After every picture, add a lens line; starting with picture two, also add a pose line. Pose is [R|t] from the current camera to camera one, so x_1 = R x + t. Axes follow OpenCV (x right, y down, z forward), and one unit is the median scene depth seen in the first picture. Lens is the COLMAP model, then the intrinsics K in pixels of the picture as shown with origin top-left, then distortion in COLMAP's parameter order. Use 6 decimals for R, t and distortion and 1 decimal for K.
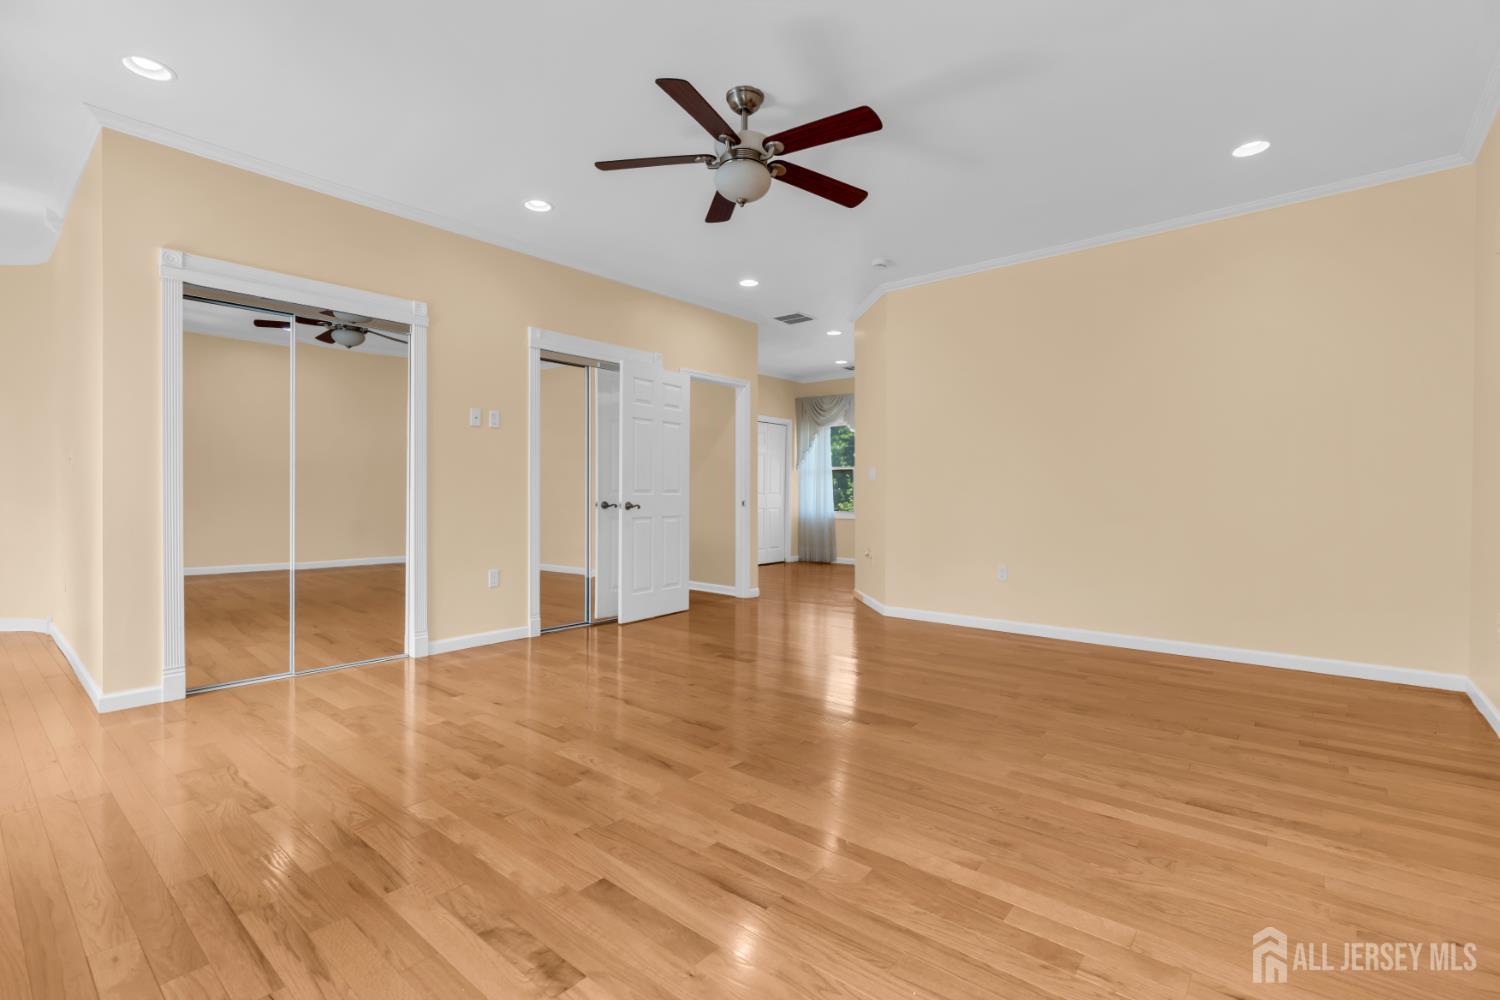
lens RADIAL K [[679.8, 0, 748.5], [0, 679.8, 498.6], [0, 0, 1]] dist [-0.008215, 0.003167]
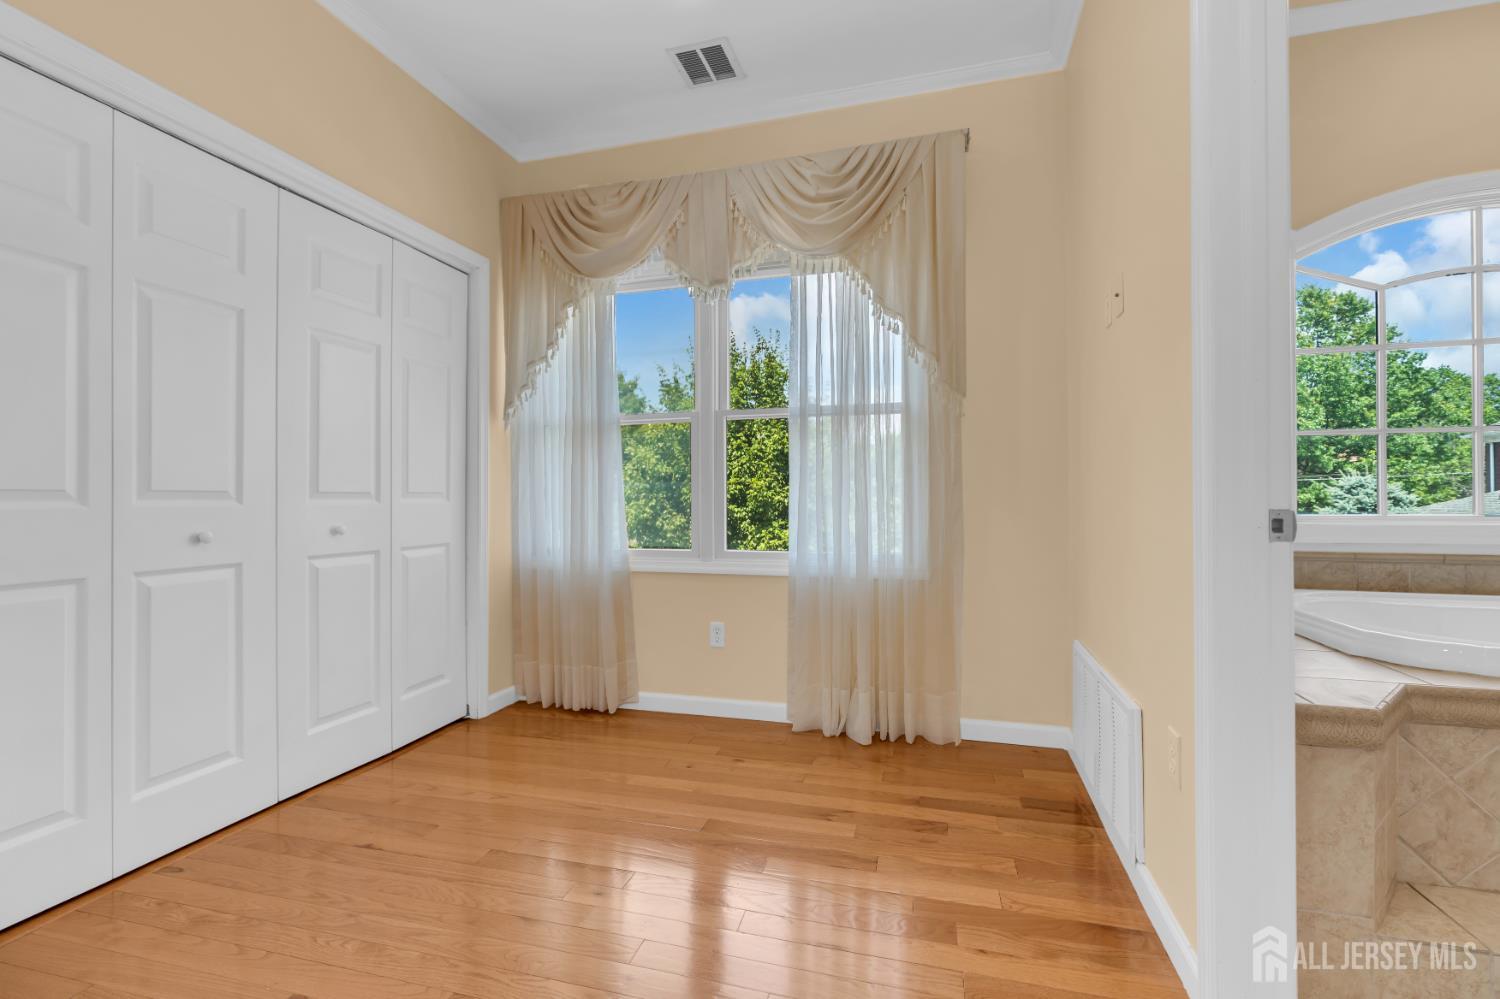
lens RADIAL K [[679.8, 0, 757.9], [0, 679.8, 491.9], [0, 0, 1]] dist [-0.008215, 0.003167]
pose [[0.913163, -0.007516, 0.407525, 0.049547], [0.008071, 0.999967, 0.000358, -0.008498], [-0.407514, 0.002962, 0.913194, 0.670124]]
